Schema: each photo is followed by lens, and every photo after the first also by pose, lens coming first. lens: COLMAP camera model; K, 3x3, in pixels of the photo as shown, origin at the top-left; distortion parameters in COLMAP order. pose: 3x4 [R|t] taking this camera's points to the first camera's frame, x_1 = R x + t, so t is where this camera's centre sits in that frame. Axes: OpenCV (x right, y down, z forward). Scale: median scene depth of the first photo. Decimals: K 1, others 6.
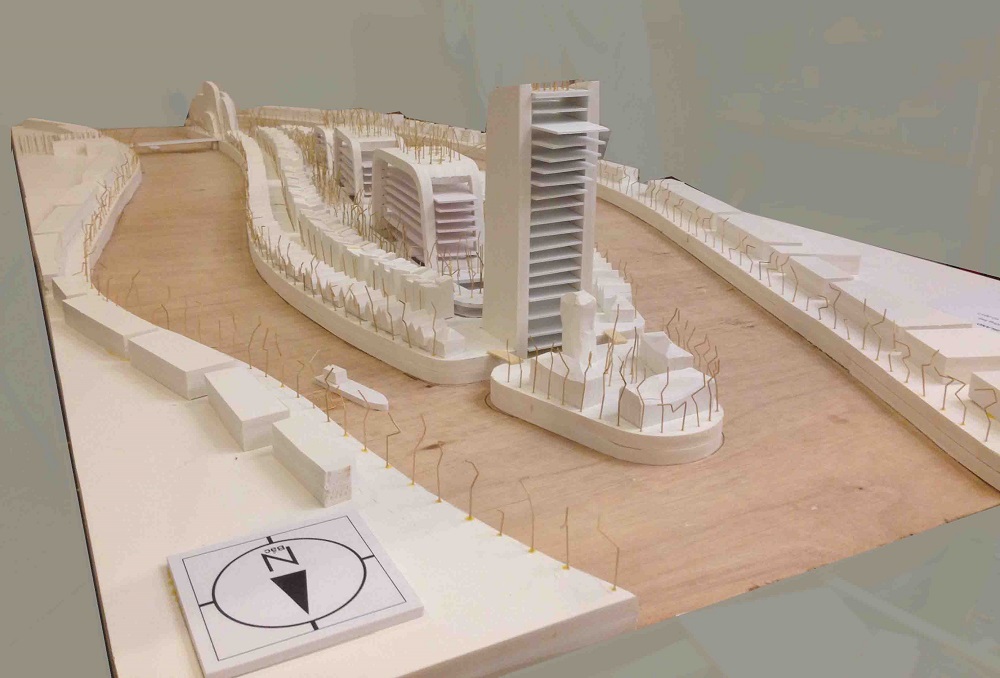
lens RADIAL K [[933.8, 0, 497.9], [0, 933.8, 336.9], [0, 0, 1]] dist [0.046033, 0.000000]
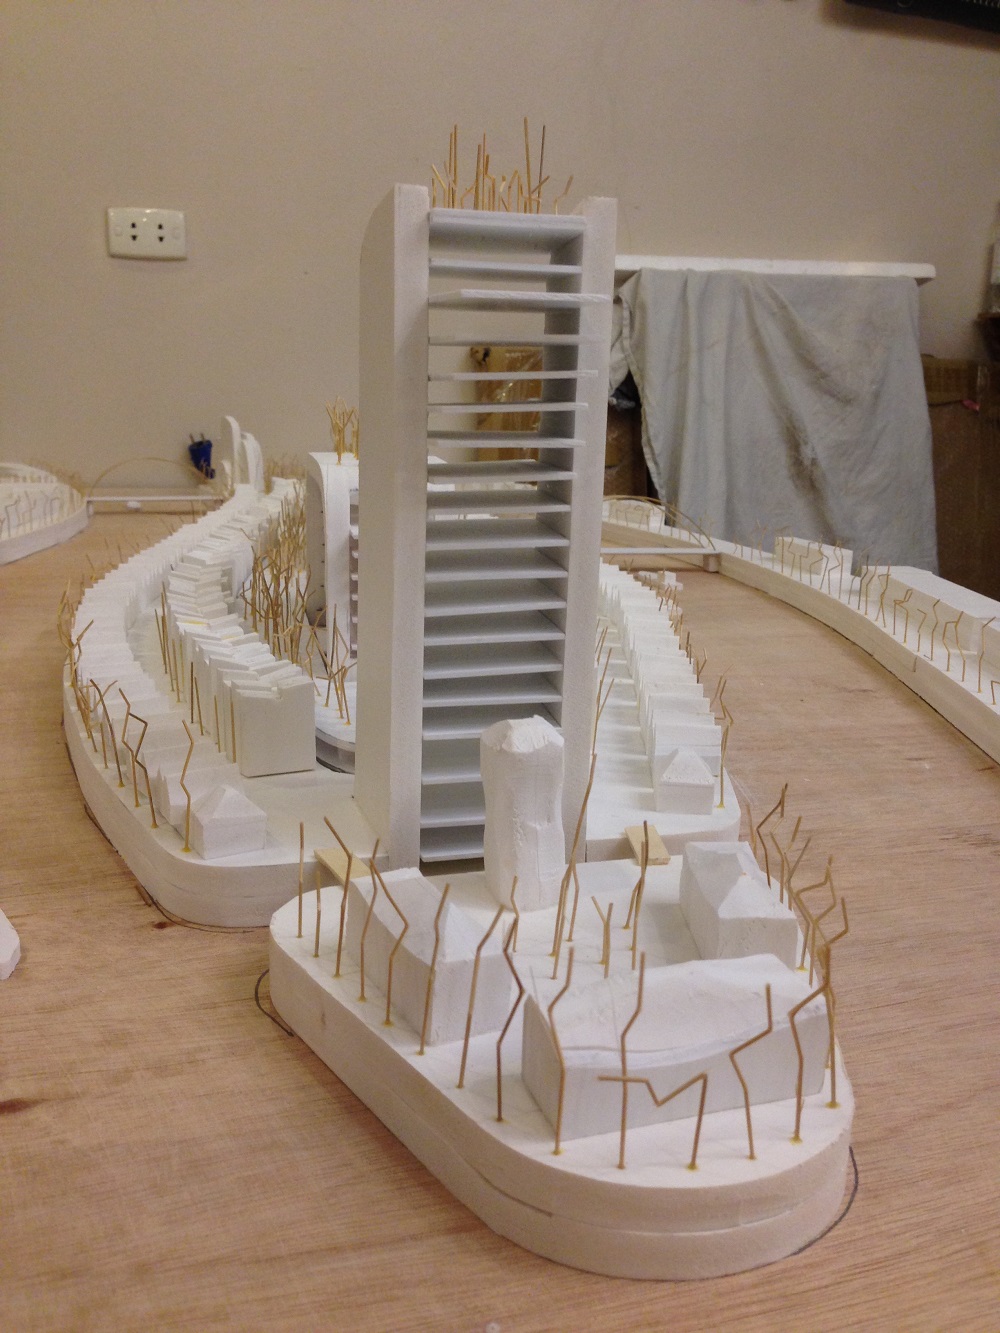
lens RADIAL K [[1247.0, 0, 503.1], [0, 1247.0, 667.0], [0, 0, 1]] dist [0.001185, 0.000000]
pose [[0.980568, 0.065614, -0.184883, 0.151818], [-0.088910, 0.988703, -0.120669, -0.005887], [0.174877, 0.134762, 0.975324, 0.428339]]
